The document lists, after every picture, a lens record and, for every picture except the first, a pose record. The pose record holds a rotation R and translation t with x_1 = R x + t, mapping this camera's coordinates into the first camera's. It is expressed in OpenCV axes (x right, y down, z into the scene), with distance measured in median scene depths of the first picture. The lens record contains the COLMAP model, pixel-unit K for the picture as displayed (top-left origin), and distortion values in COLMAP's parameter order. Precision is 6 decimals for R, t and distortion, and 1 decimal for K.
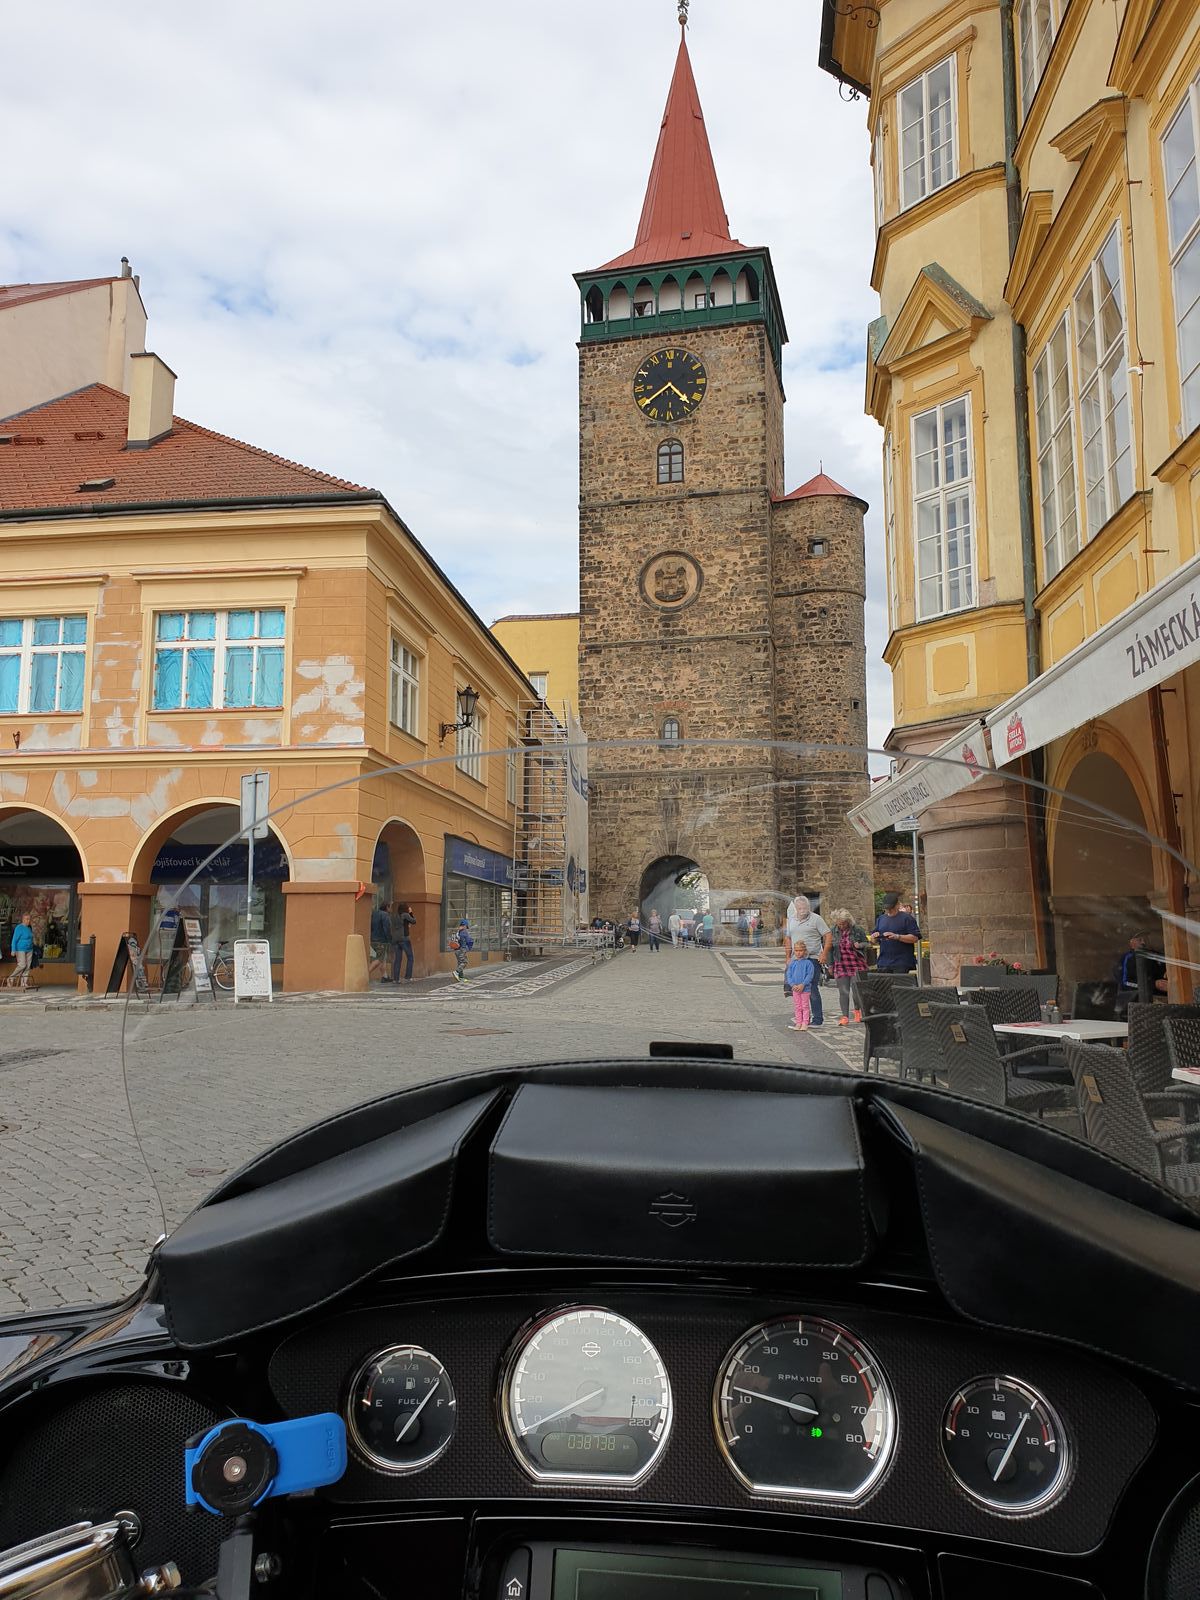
lens RADIAL K [[1196.7, 0, 600.0], [0, 1196.7, 800.0], [0, 0, 1]] dist [0.006336, 0.005913]
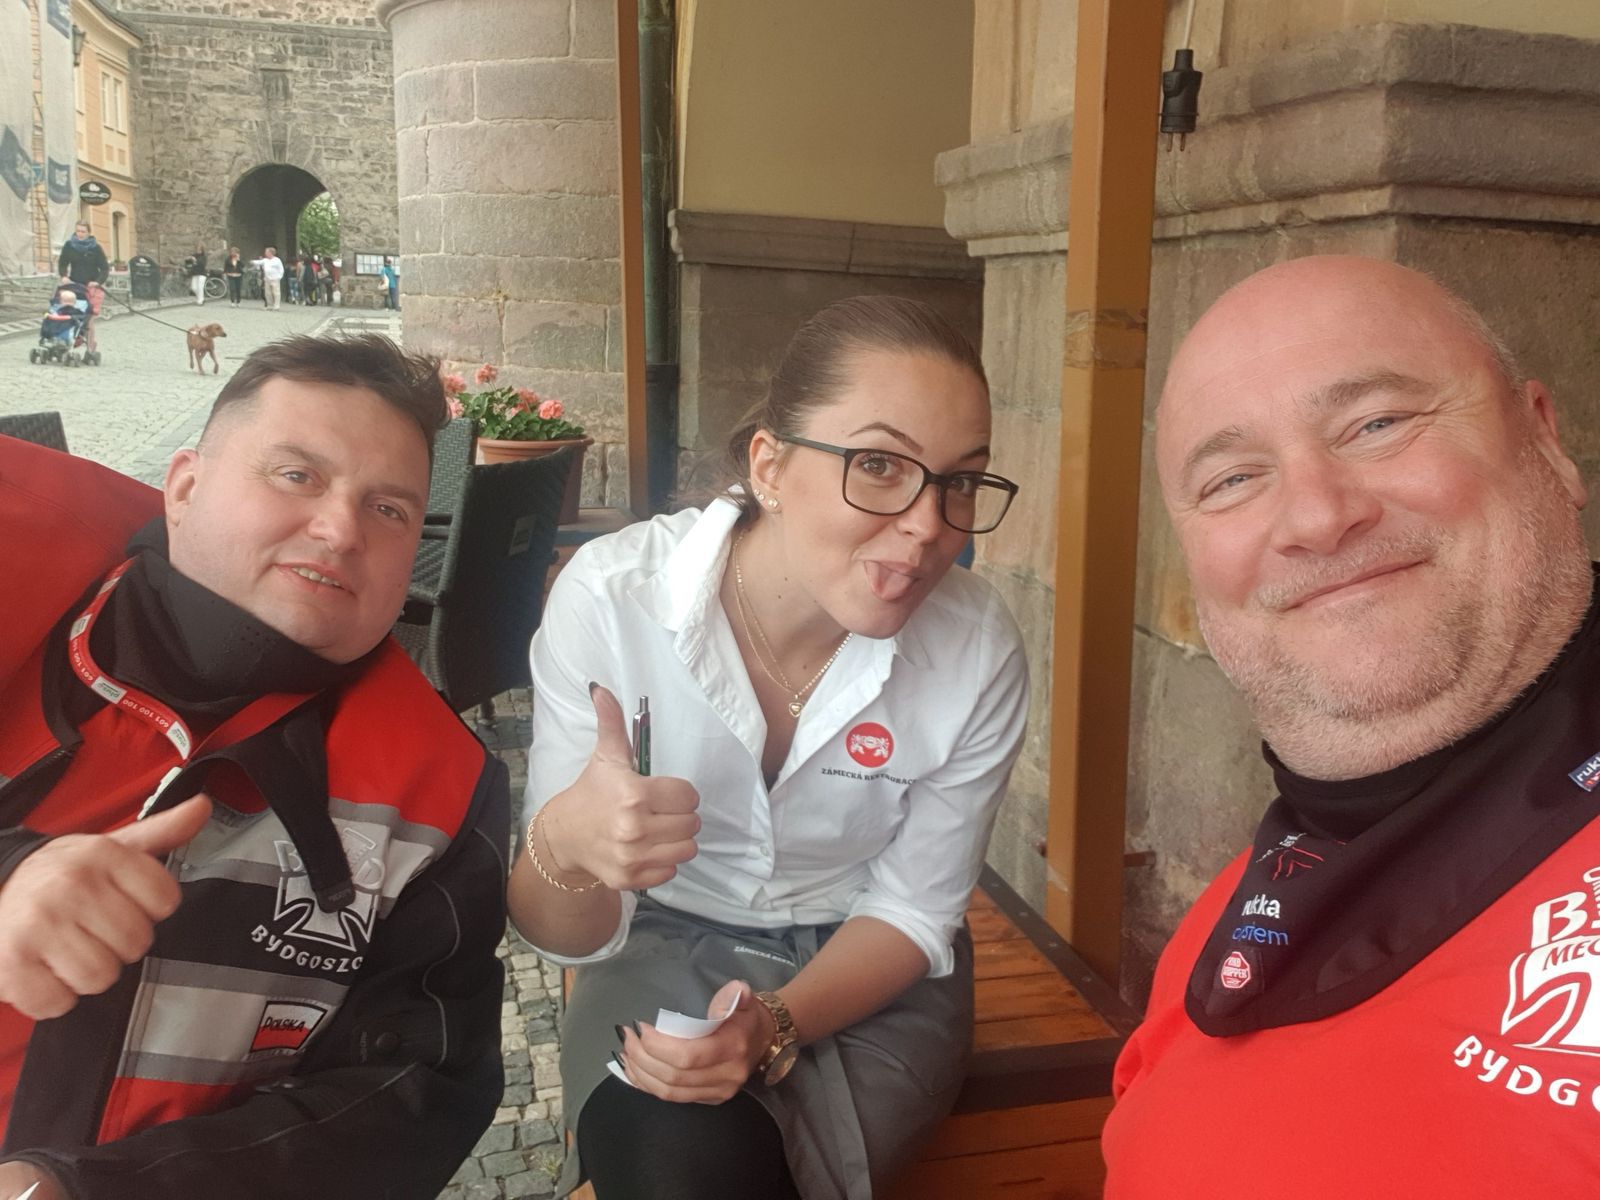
lens RADIAL K [[1443.6, 0, 800.0], [0, 1443.6, 600.0], [0, 0, 1]] dist [-0.000030, -0.004801]
pose [[0.942475, -0.004085, 0.334253, 0.064457], [-0.099443, 0.951228, 0.292021, 0.014869], [-0.319143, -0.308462, 0.896102, 0.138437]]
